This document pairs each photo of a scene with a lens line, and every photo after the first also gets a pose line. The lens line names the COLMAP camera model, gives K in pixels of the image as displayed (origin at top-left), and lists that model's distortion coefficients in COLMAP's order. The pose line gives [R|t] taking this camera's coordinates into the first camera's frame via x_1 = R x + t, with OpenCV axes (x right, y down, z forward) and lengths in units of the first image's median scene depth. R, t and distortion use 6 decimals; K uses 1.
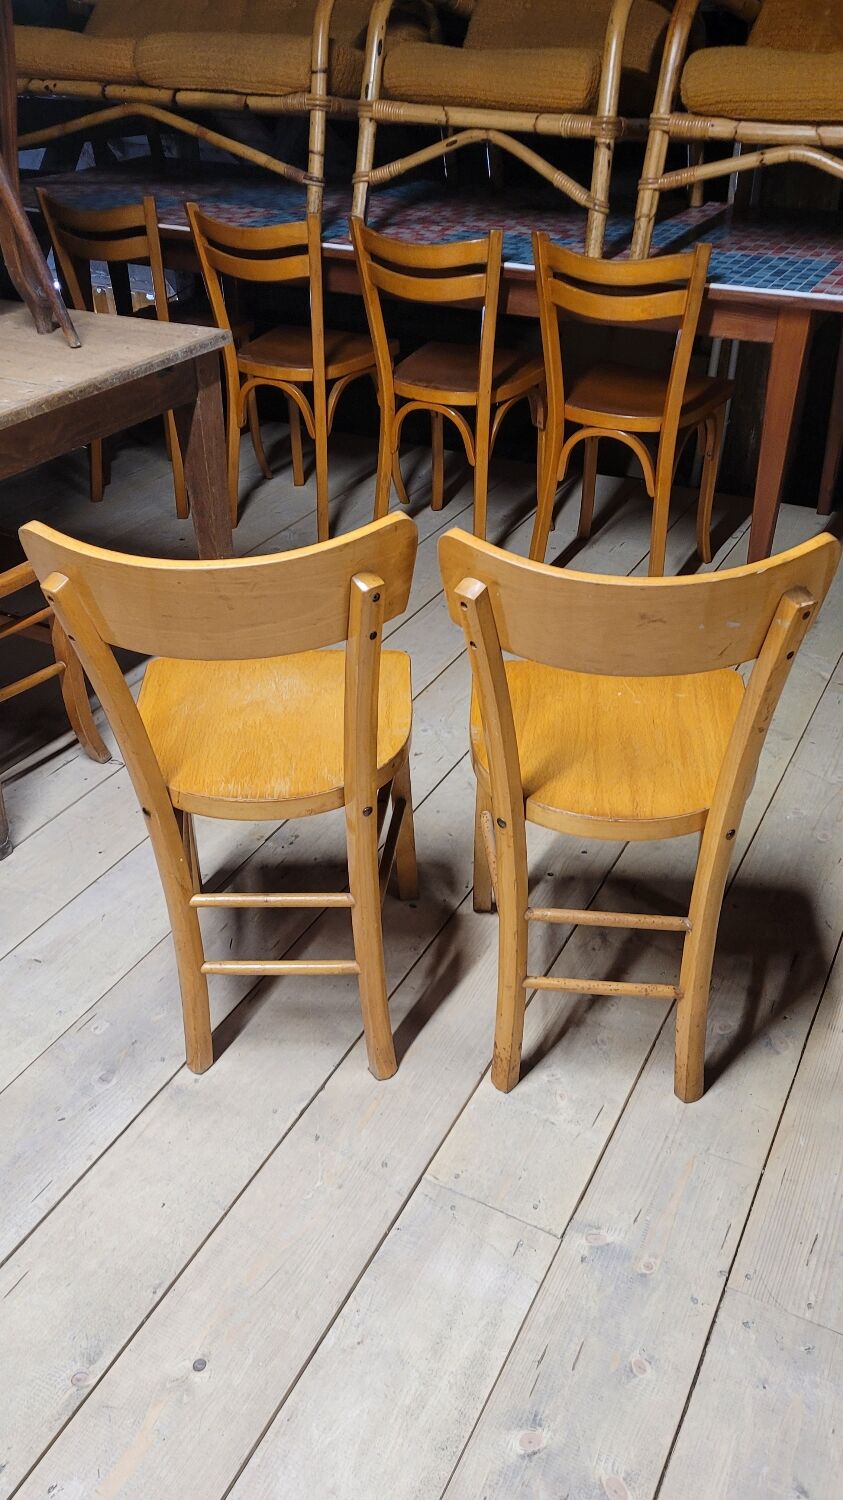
lens RADIAL K [[1197.6, 0, 421.5], [0, 1197.6, 750.0], [0, 0, 1]] dist [0.051861, -0.031303]
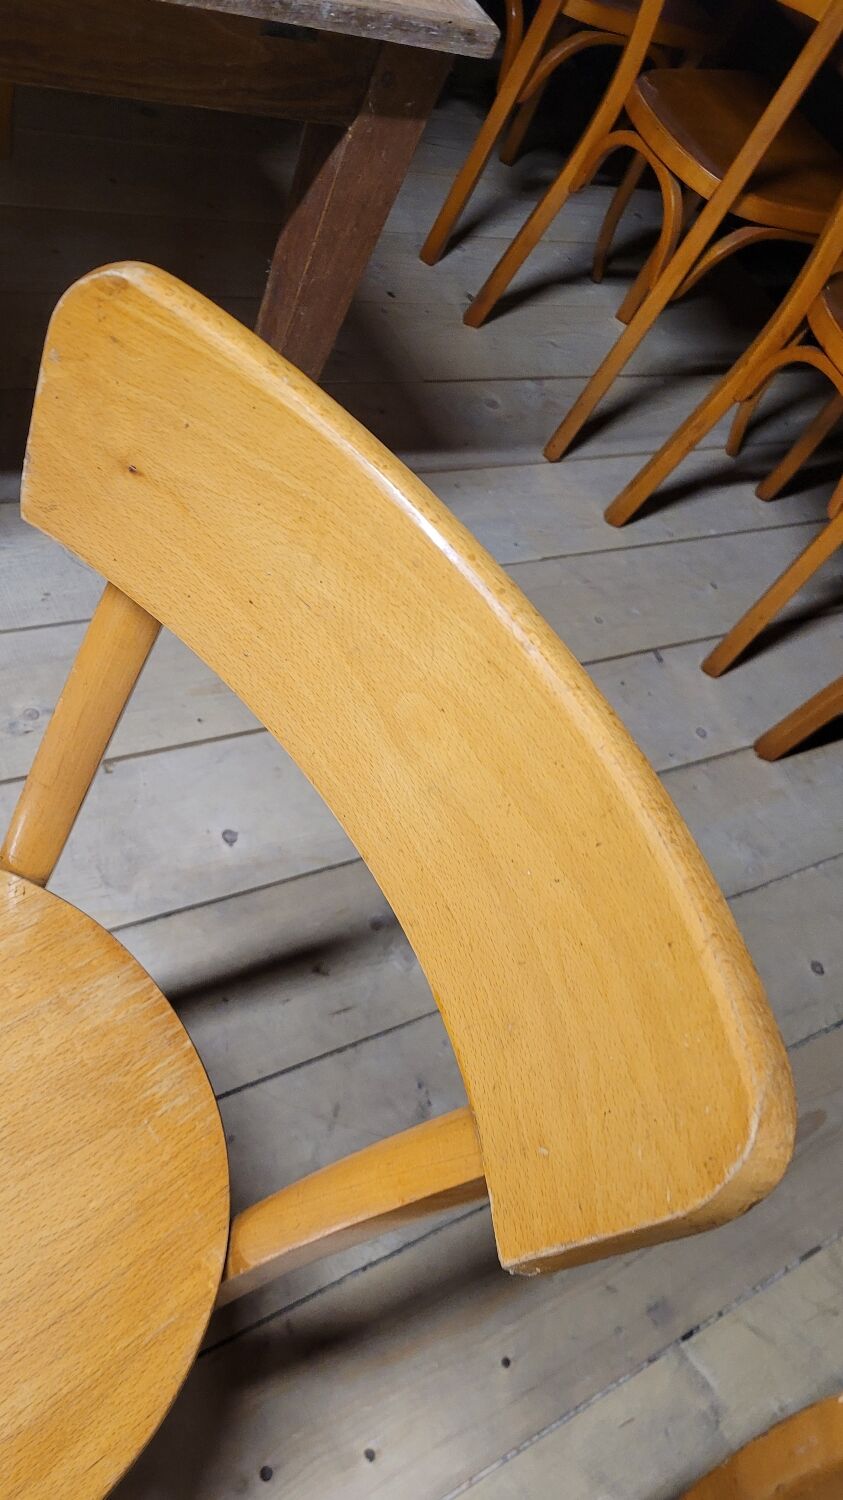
lens RADIAL K [[1212.2, 0, 421.0], [0, 1212.2, 741.1], [0, 0, 1]] dist [0.039690, -0.020707]
pose [[0.773294, 0.628886, -0.080736, 0.009953], [-0.593676, 0.762873, 0.256073, -0.219782], [0.222632, -0.150089, 0.963280, 0.474962]]
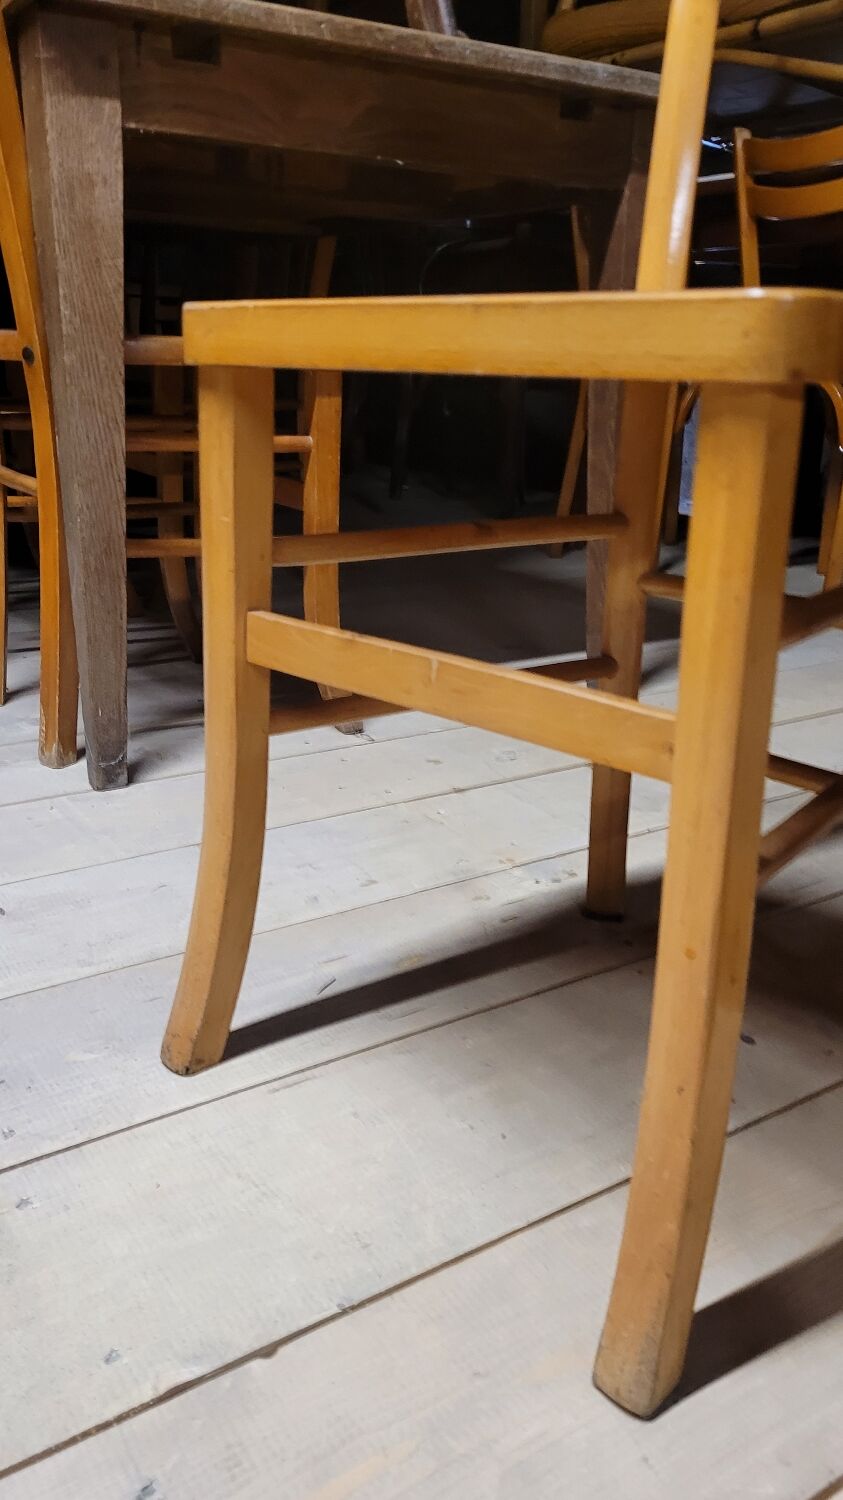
lens RADIAL K [[1197.6, 0, 421.5], [0, 1197.6, 750.0], [0, 0, 1]] dist [0.051861, -0.031303]
pose [[0.872389, 0.177455, -0.455464, 0.051891], [-0.284243, 0.942209, -0.177337, 0.109599], [0.397673, 0.284169, 0.872413, 0.433021]]
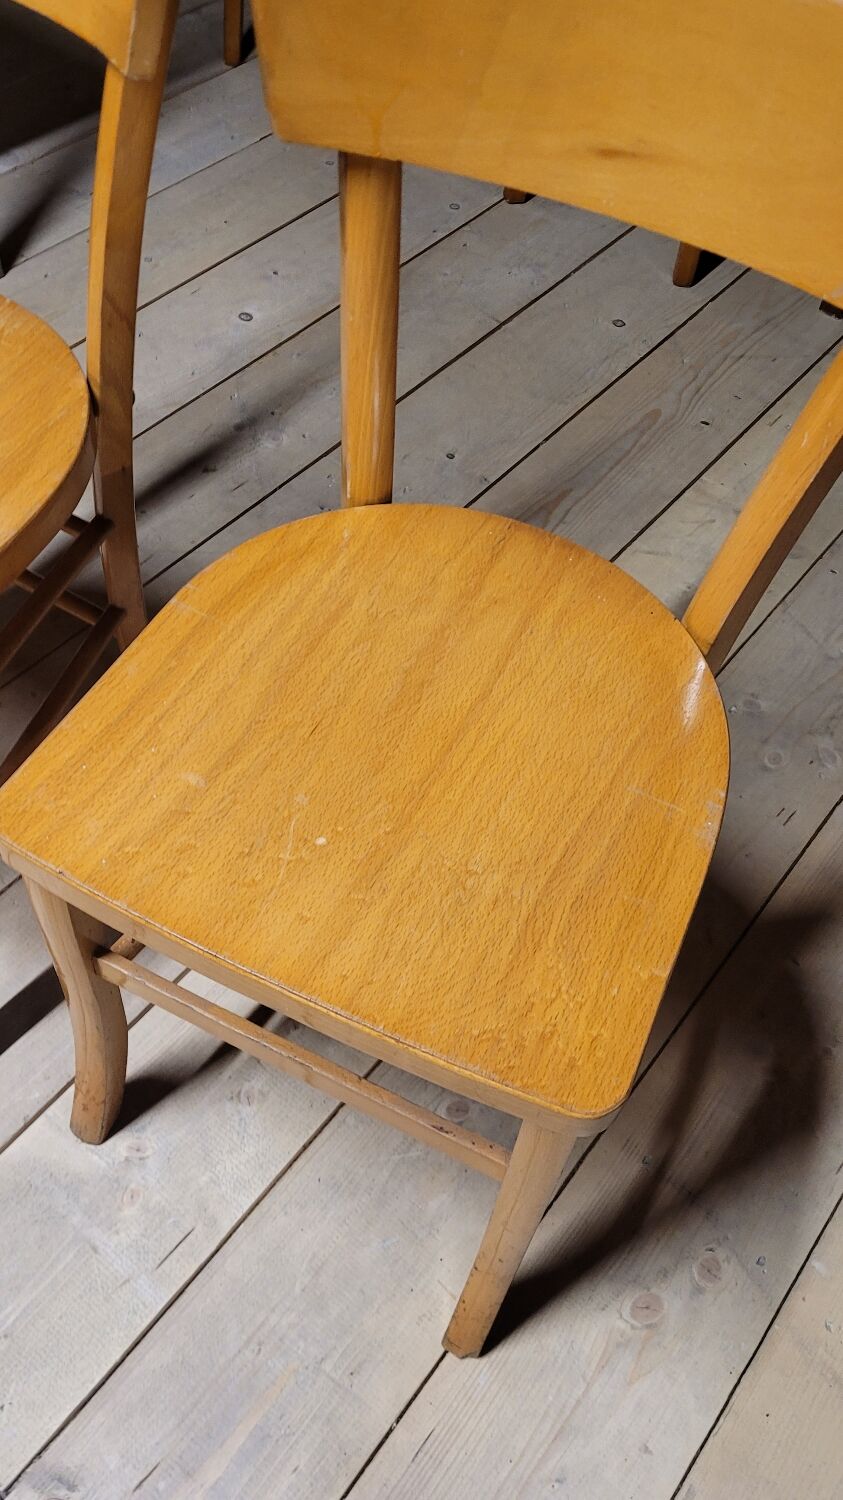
lens RADIAL K [[1201.5, 0, 419.8], [0, 1201.5, 771.1], [0, 0, 1]] dist [0.045633, -0.014162]
pose [[0.978545, 0.202107, -0.040038, 0.152256], [-0.172993, 0.911503, 0.373144, -0.100995], [0.111910, -0.358212, 0.926909, 0.338483]]
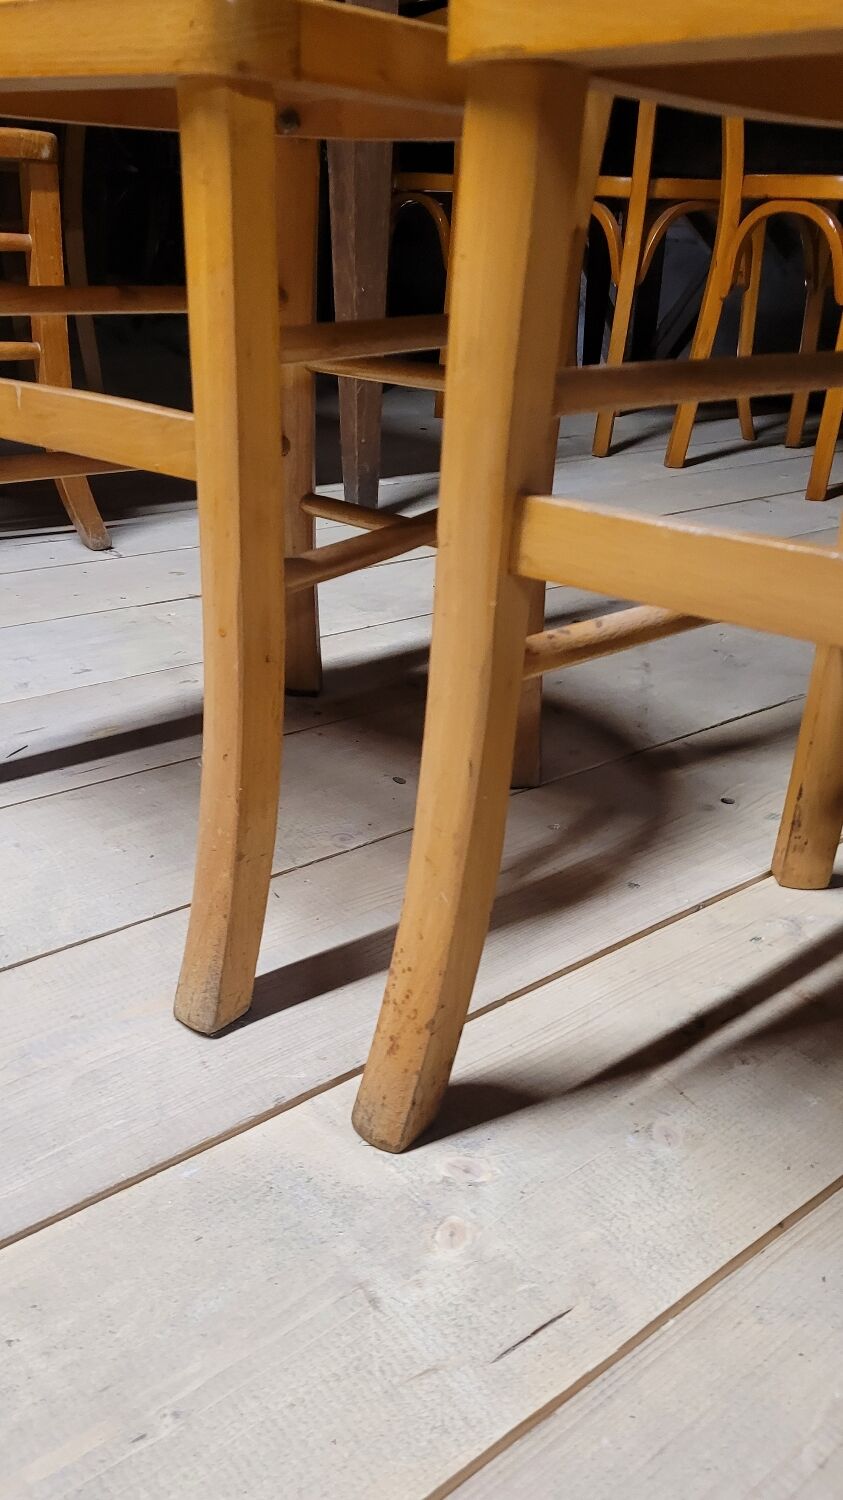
lens RADIAL K [[1201.5, 0, 419.8], [0, 1201.5, 771.1], [0, 0, 1]] dist [0.045633, -0.014162]
pose [[0.919256, 0.200985, -0.338487, 0.121315], [-0.246318, 0.964392, -0.096314, 0.131052], [0.307076, 0.171913, 0.936029, 0.437570]]
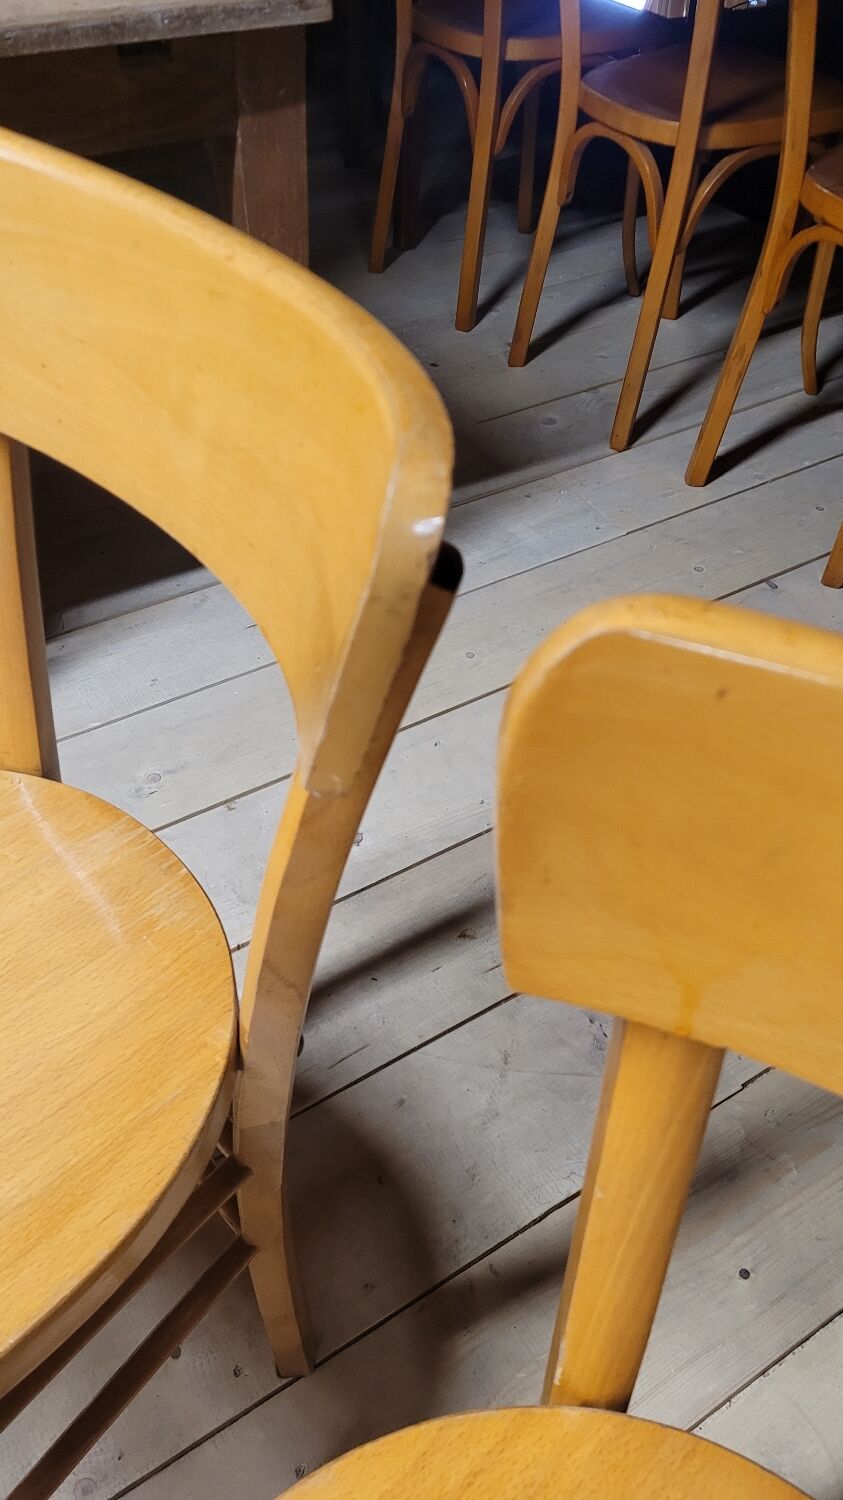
lens RADIAL K [[1197.6, 0, 421.5], [0, 1197.6, 750.0], [0, 0, 1]] dist [0.051861, -0.031303]
pose [[0.870140, 0.364346, -0.331827, 0.114468], [-0.296173, 0.924803, 0.238791, -0.176033], [0.393877, -0.109503, 0.912617, 0.489358]]
